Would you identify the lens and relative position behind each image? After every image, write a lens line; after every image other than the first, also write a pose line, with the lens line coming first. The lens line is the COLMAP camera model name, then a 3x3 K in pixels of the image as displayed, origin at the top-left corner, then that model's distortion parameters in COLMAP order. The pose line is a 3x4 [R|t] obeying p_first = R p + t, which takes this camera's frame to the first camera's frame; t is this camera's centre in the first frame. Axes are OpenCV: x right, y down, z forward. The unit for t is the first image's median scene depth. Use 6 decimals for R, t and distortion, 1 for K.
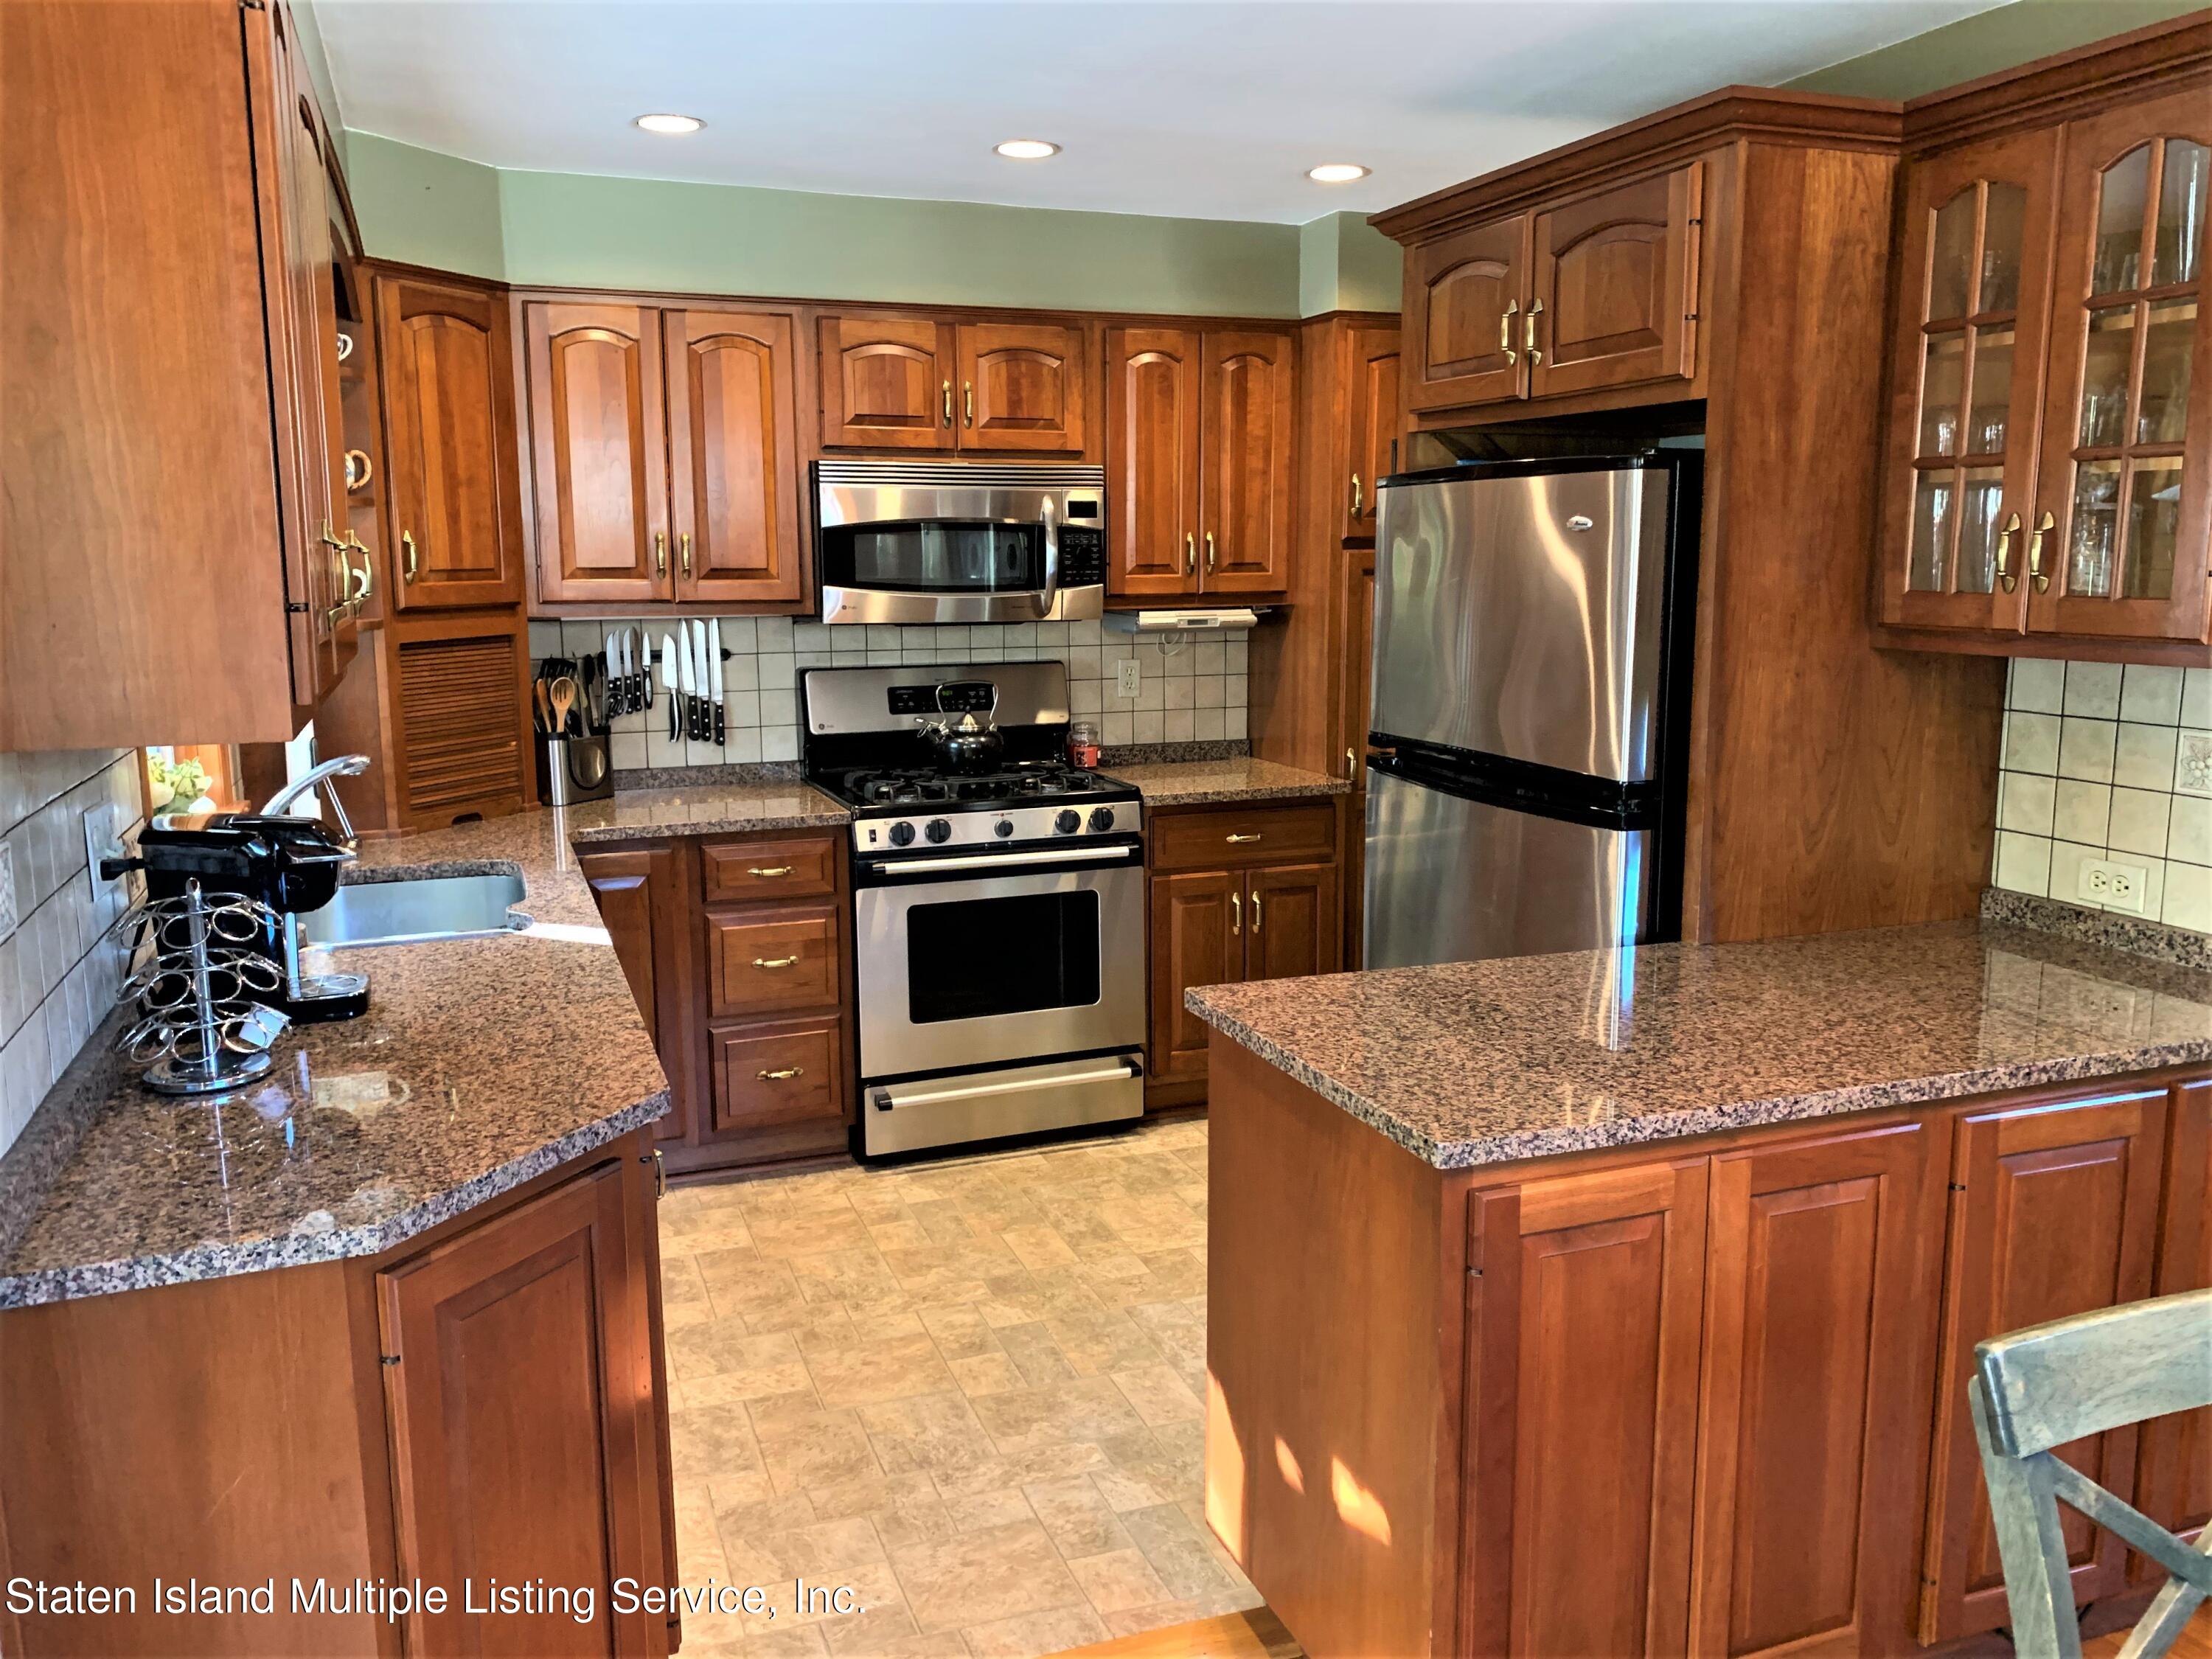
lens RADIAL K [[1701.6, 0, 1106.7], [0, 1701.6, 823.4], [0, 0, 1]] dist [0.027574, -0.032867]
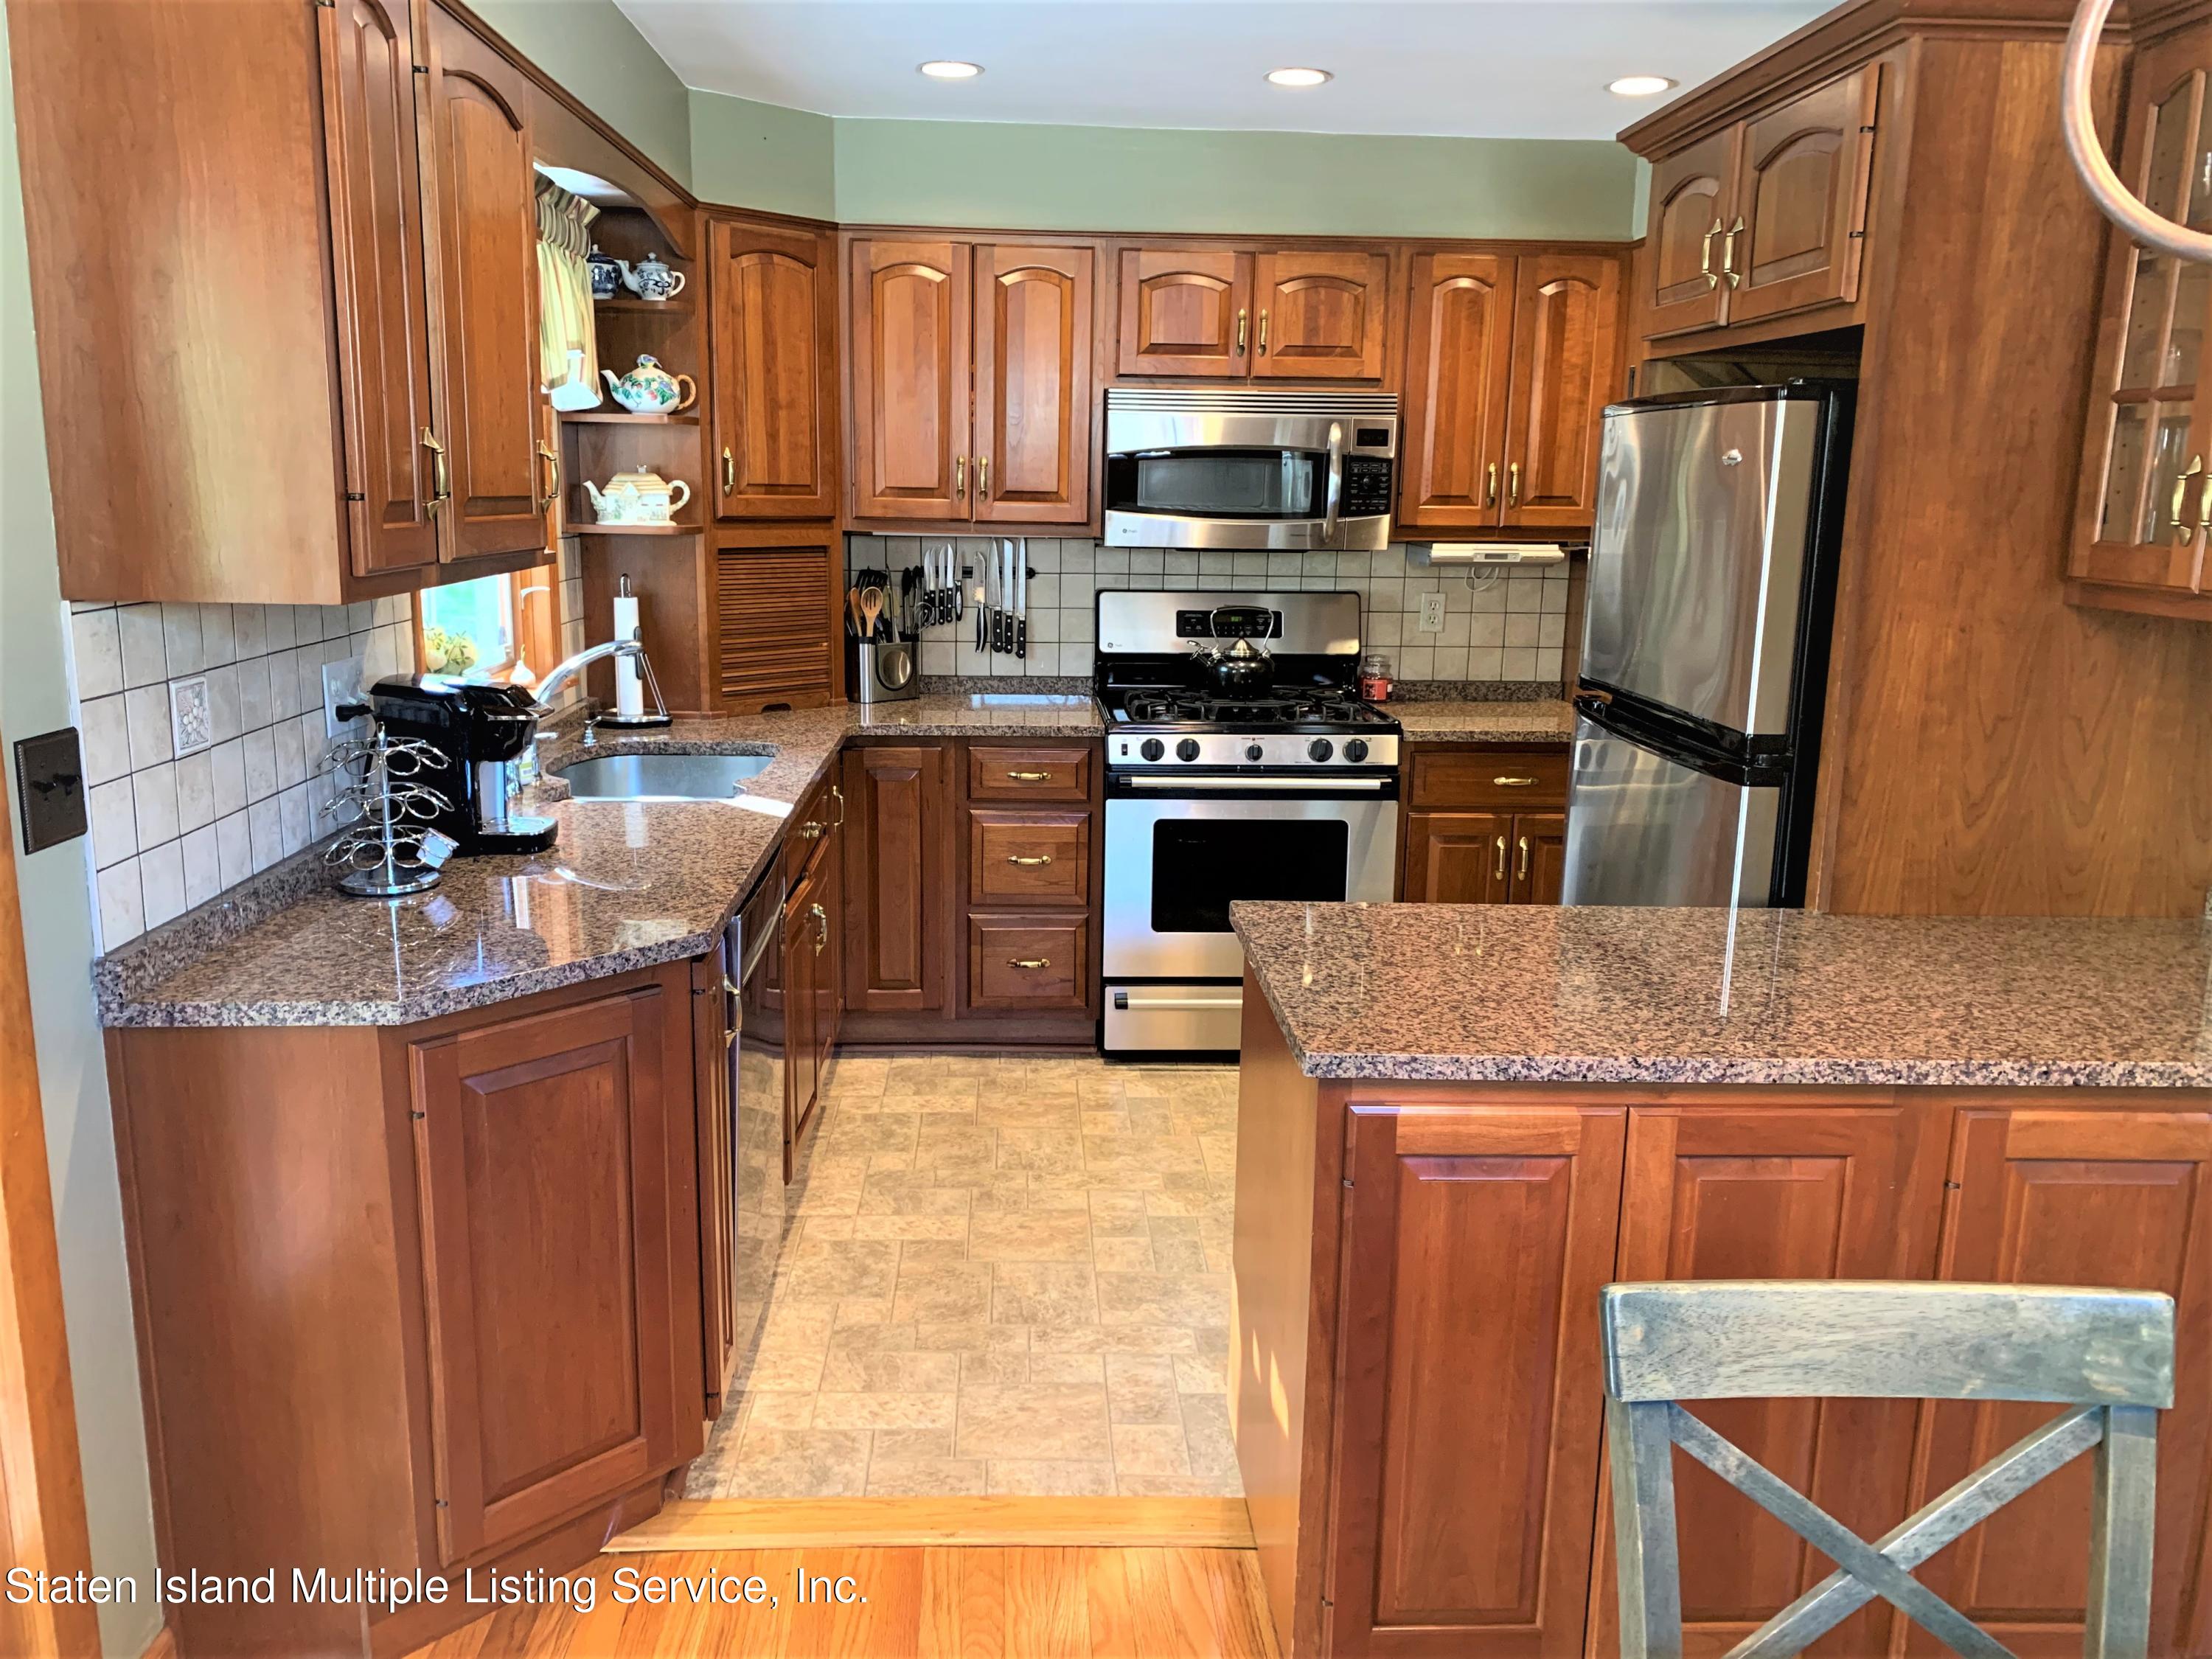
lens RADIAL K [[1701.6, 0, 1091.8], [0, 1701.6, 834.2], [0, 0, 1]] dist [0.027574, -0.032867]
pose [[0.950035, 0.086354, -0.299961, 0.242498], [-0.073251, 0.995814, 0.054679, 0.005582], [0.303427, -0.029974, 0.952383, -0.013222]]
